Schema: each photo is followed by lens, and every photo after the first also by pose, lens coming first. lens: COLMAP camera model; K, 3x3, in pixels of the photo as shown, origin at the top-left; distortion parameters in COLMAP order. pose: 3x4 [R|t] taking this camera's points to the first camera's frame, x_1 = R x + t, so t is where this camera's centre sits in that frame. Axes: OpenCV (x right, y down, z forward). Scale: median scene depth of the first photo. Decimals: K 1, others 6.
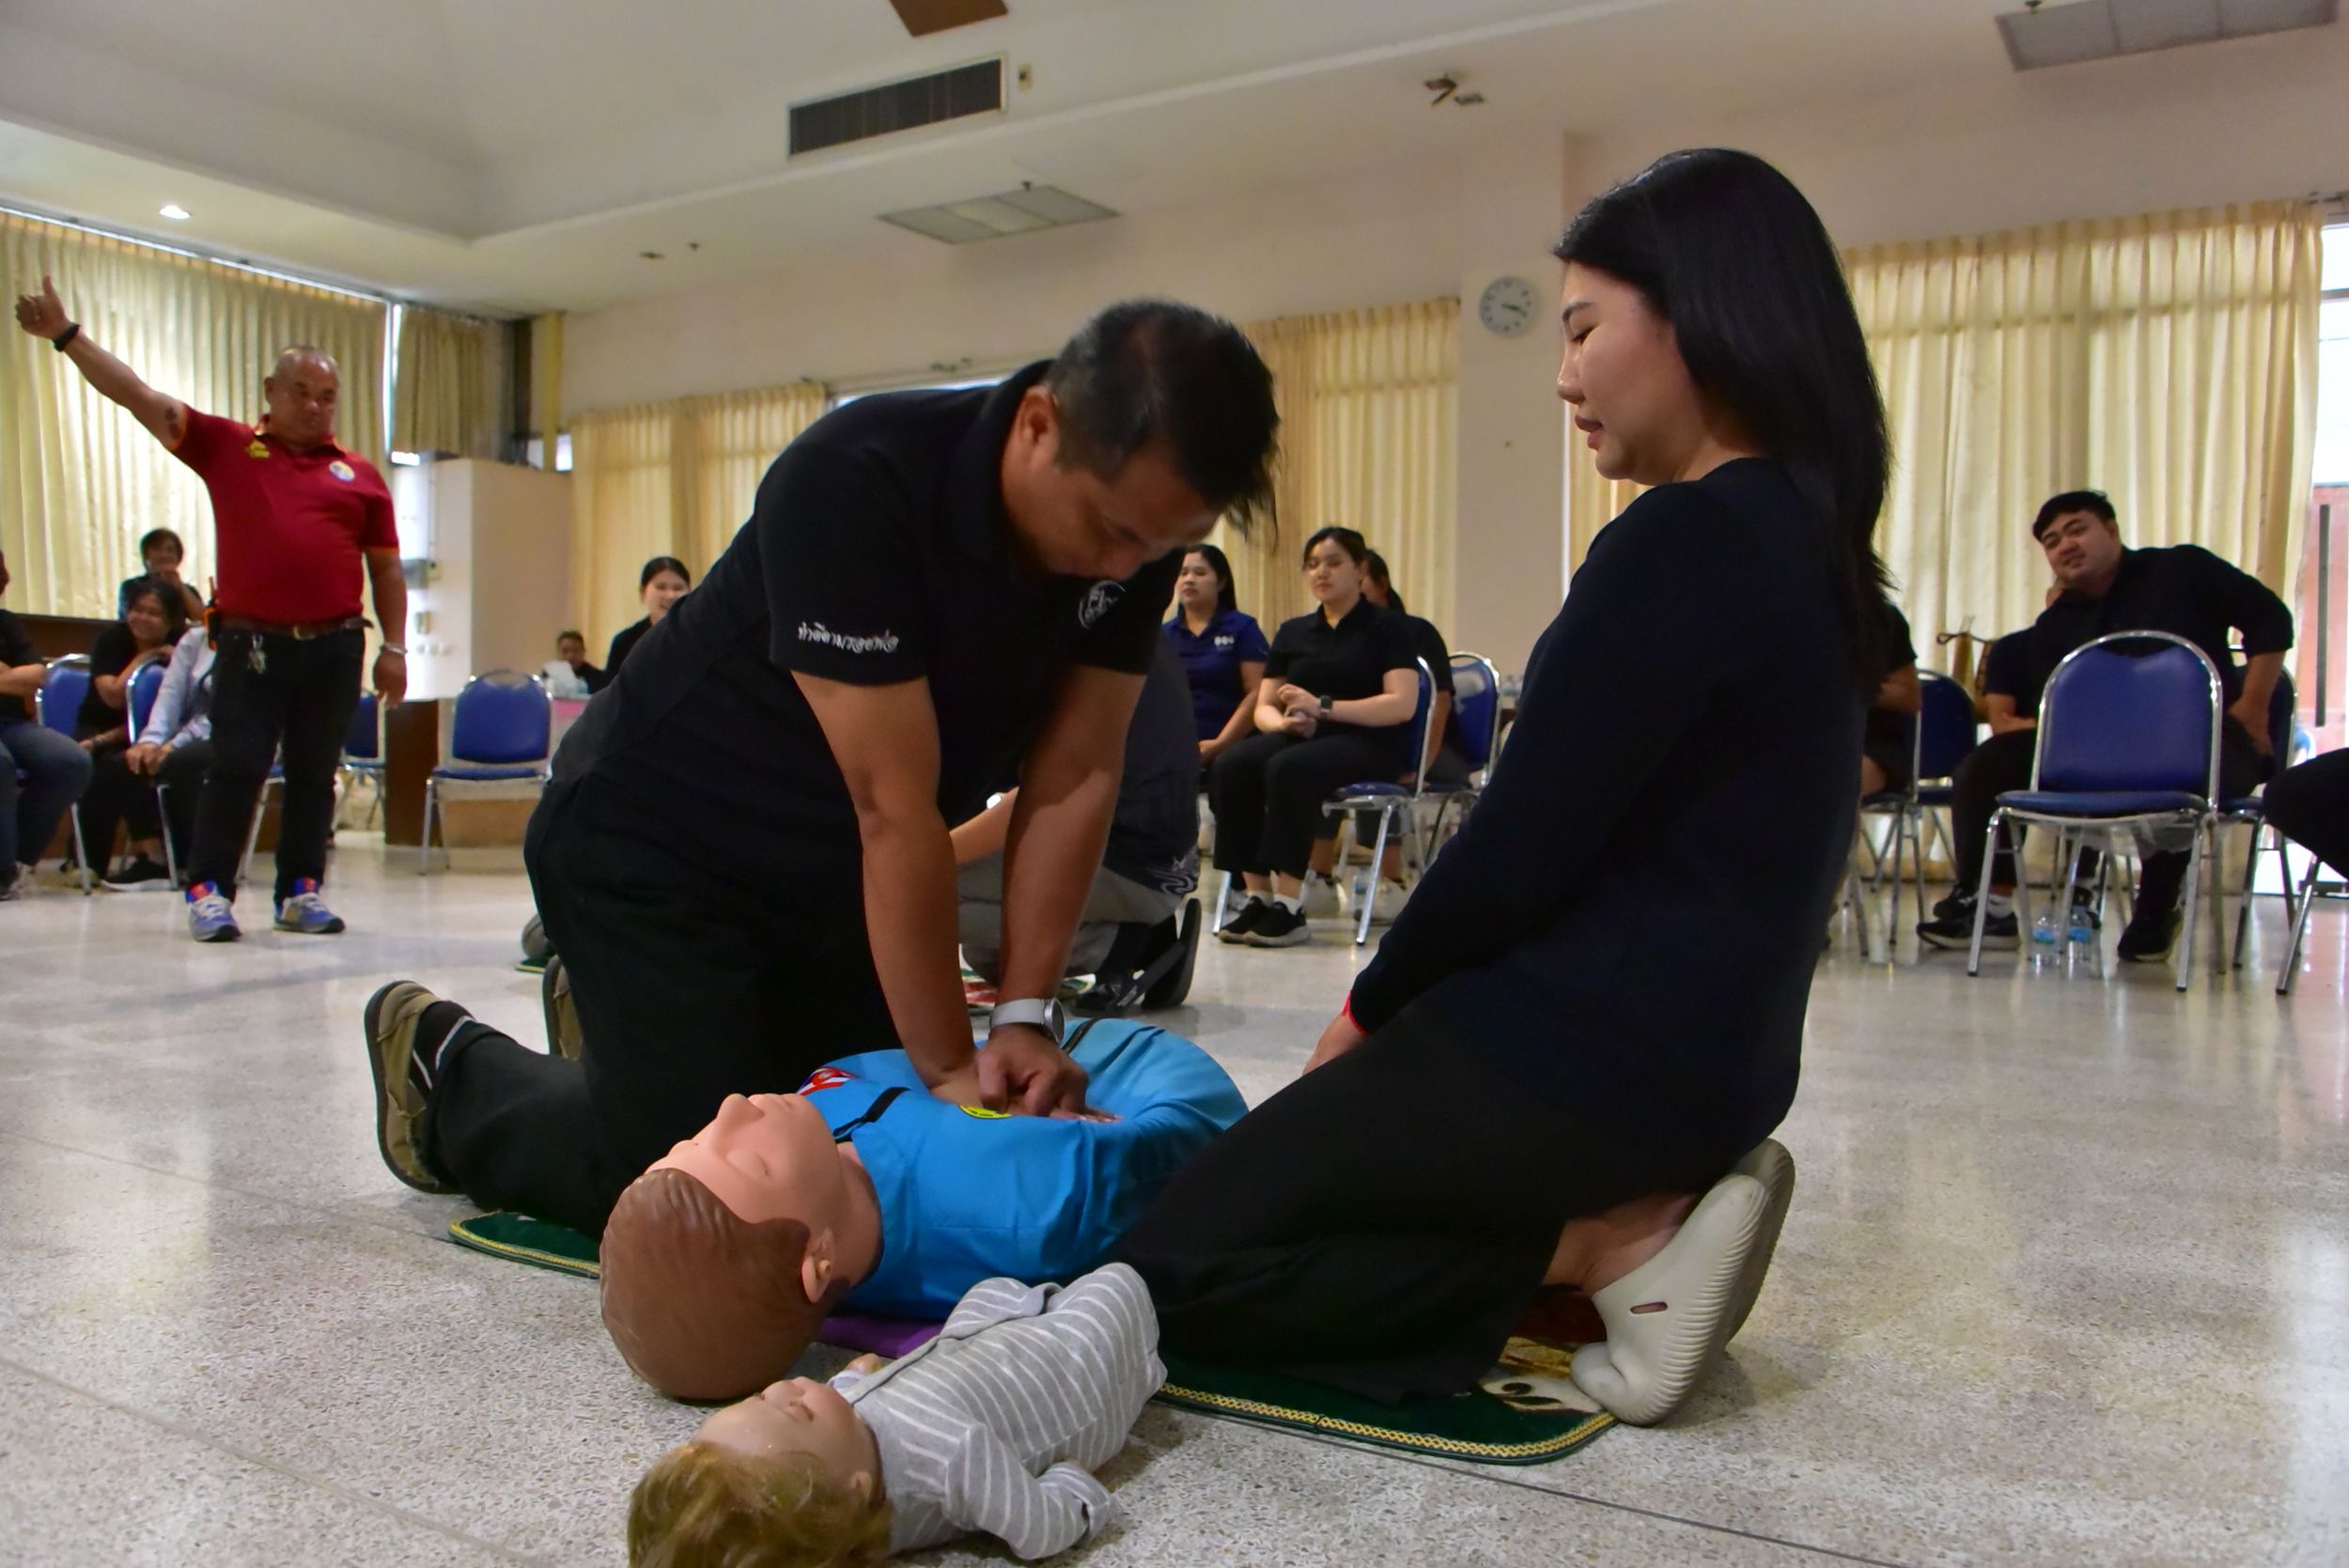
lens RADIAL K [[1897.1, 0, 1133.9], [0, 1897.1, 811.9], [0, 0, 1]] dist [-0.015483, -0.017762]
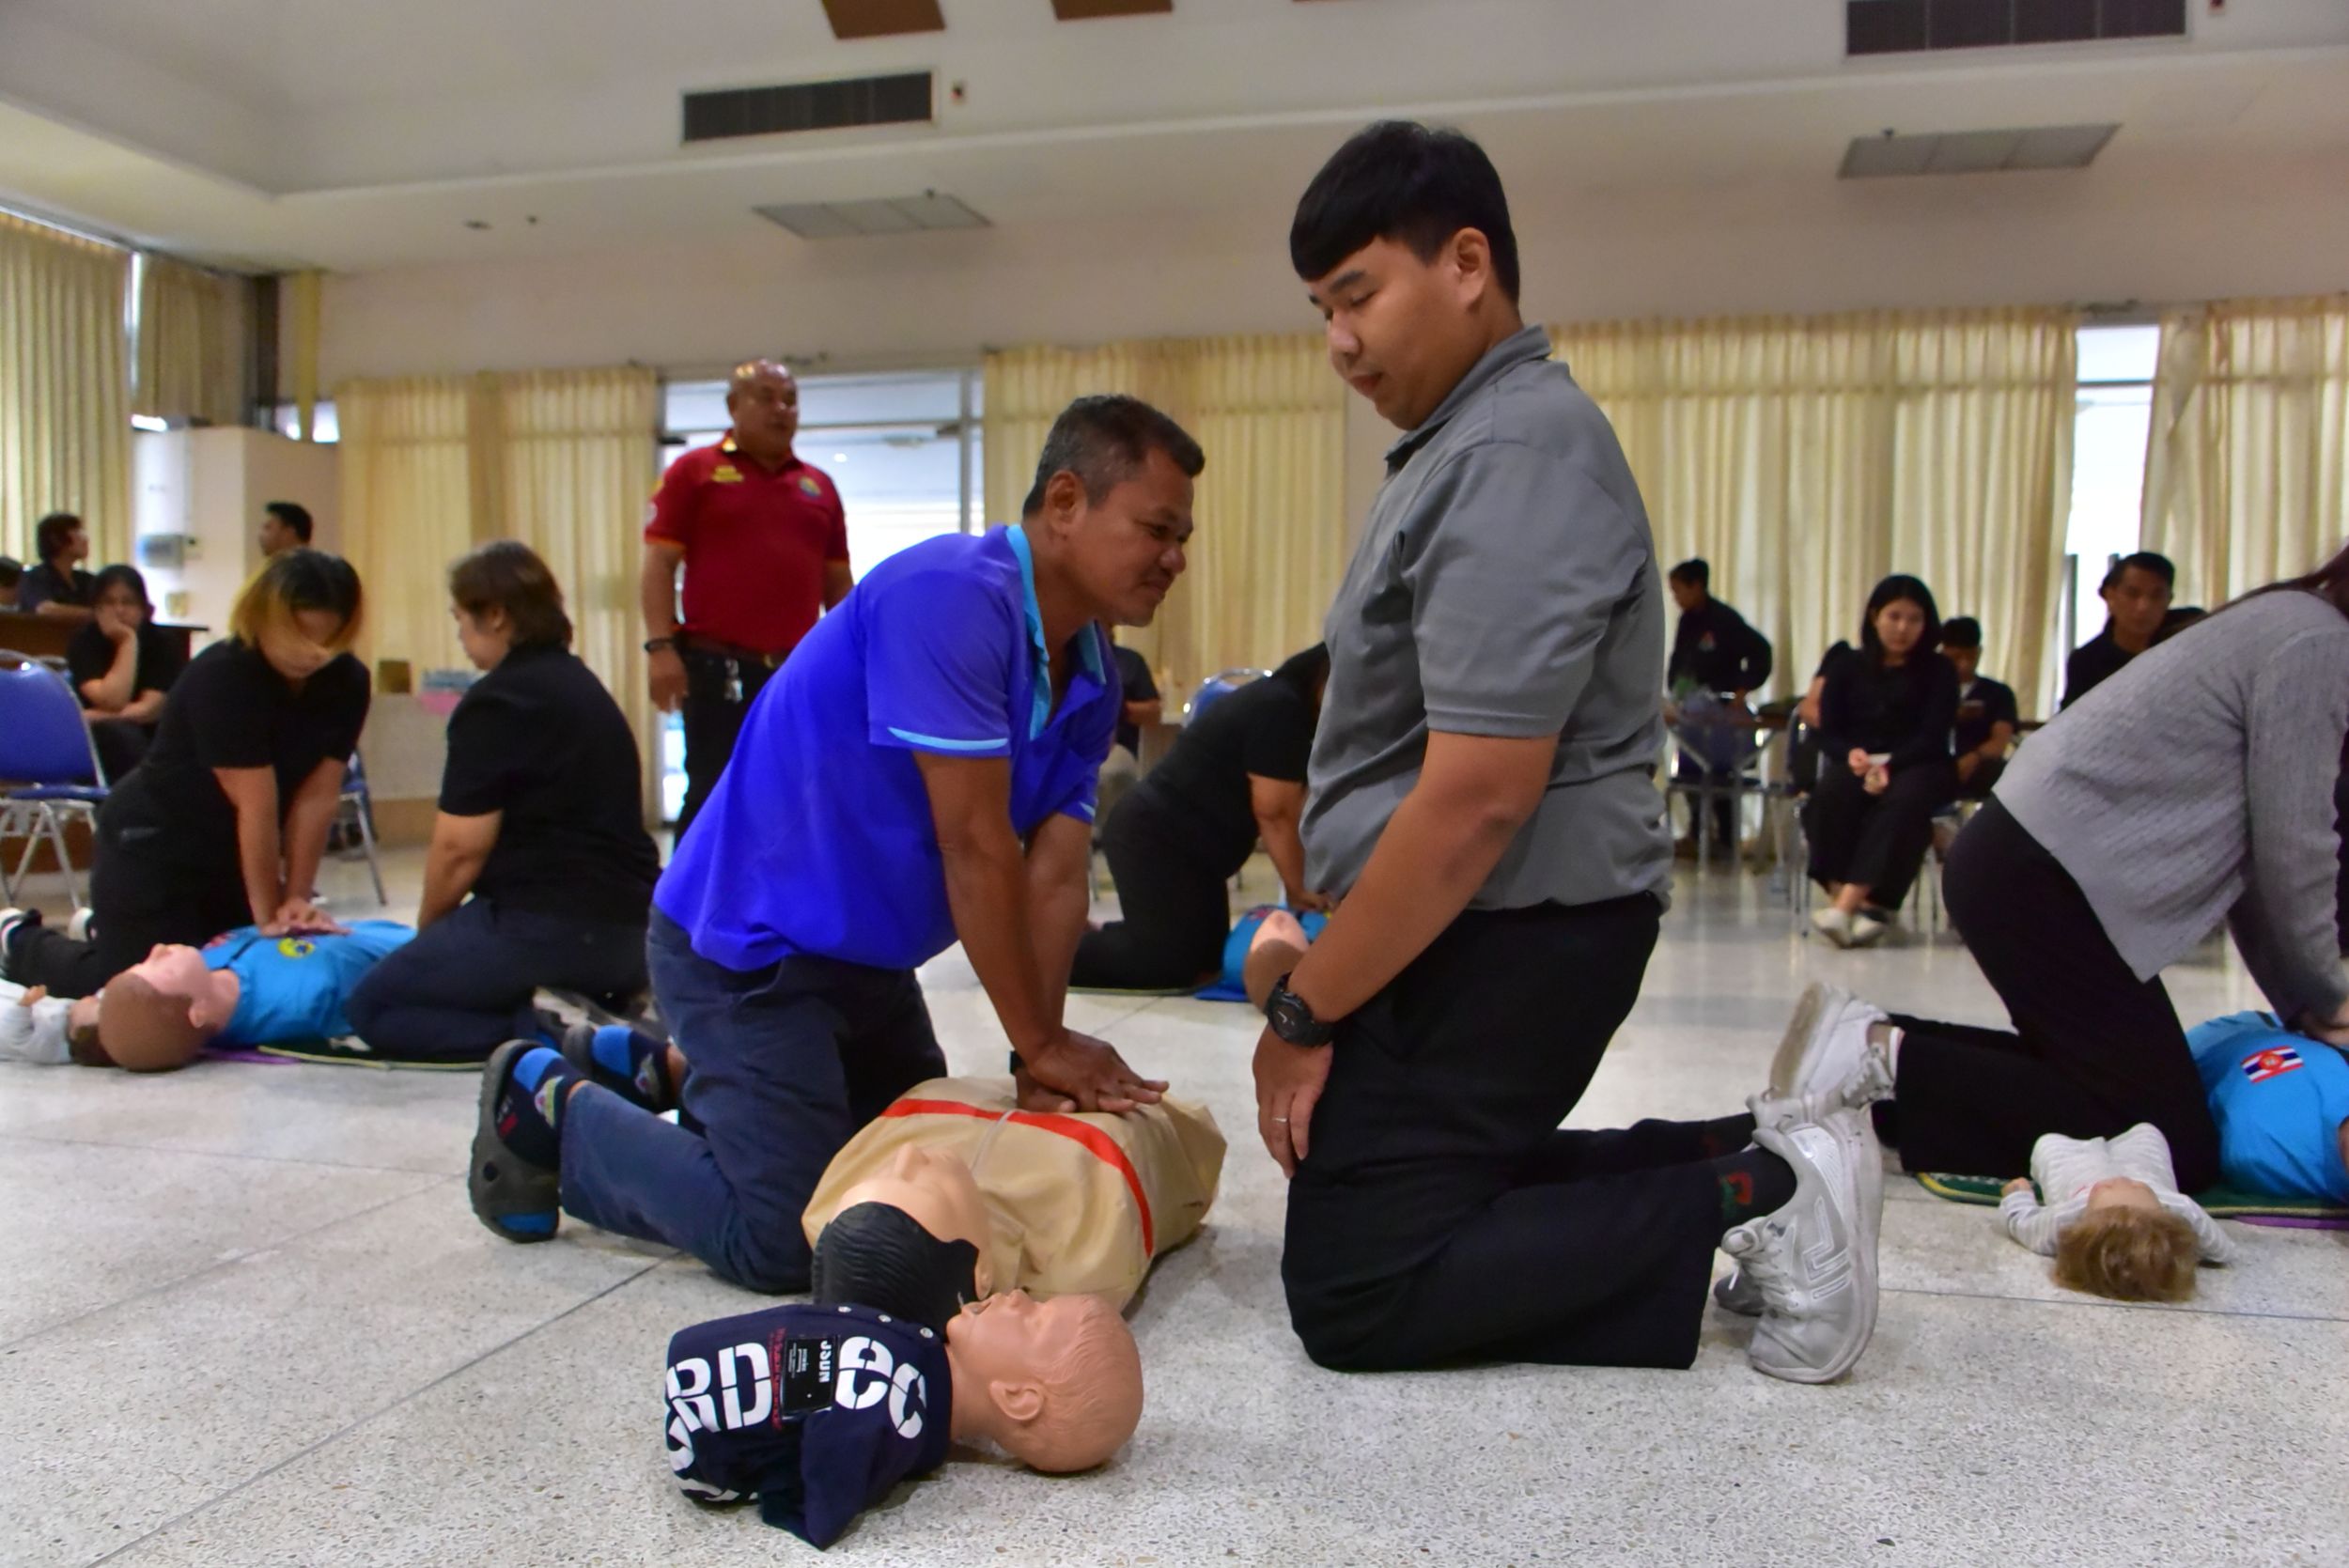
lens RADIAL K [[1897.0, 0, 1174.5], [0, 1897.0, 784.0], [0, 0, 1]] dist [-0.019460, -0.014021]
pose [[0.953683, -0.009912, 0.300650, -0.255687], [0.009781, 0.999950, 0.001942, -0.013983], [-0.300654, 0.001088, 0.953733, -0.013801]]
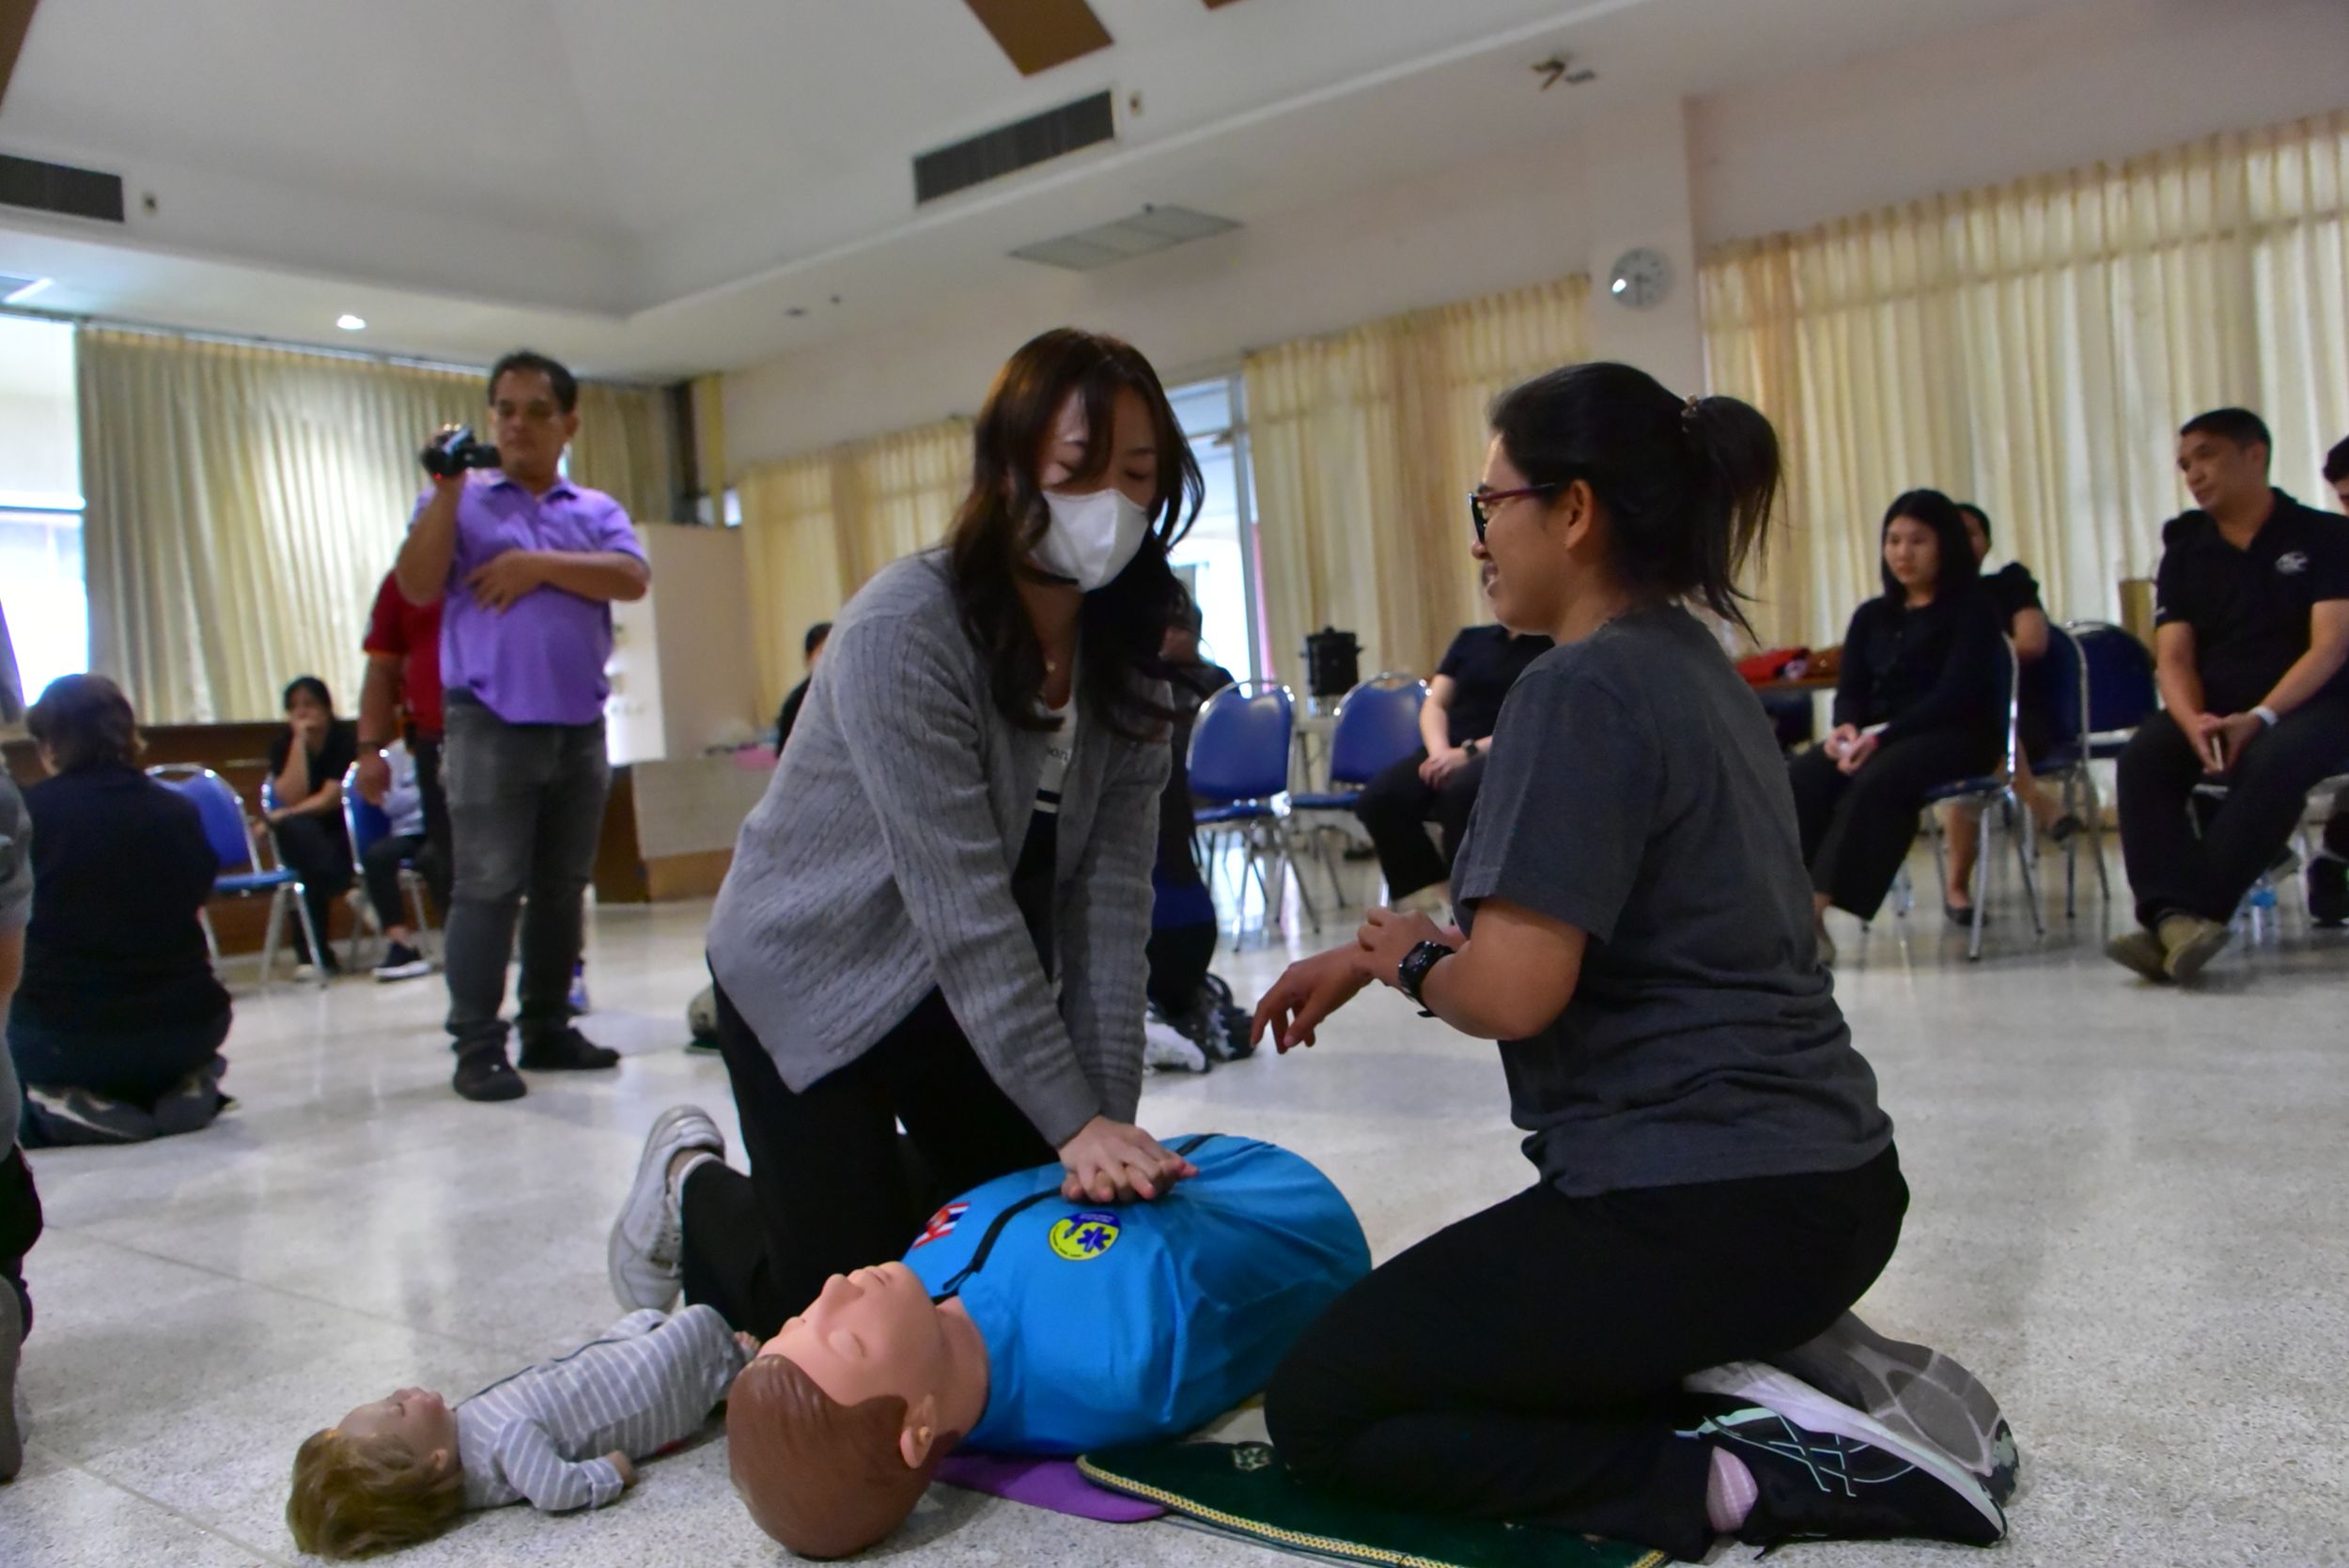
lens RADIAL K [[1884.8, 0, 1129.9], [0, 1884.8, 809.8], [0, 0, 1]] dist [-0.007996, -0.031466]
pose [[0.991139, -0.081008, -0.105268, 0.014424], [0.081986, 0.996621, 0.004987, -0.016980], [0.104509, -0.013573, 0.994431, -0.008052]]
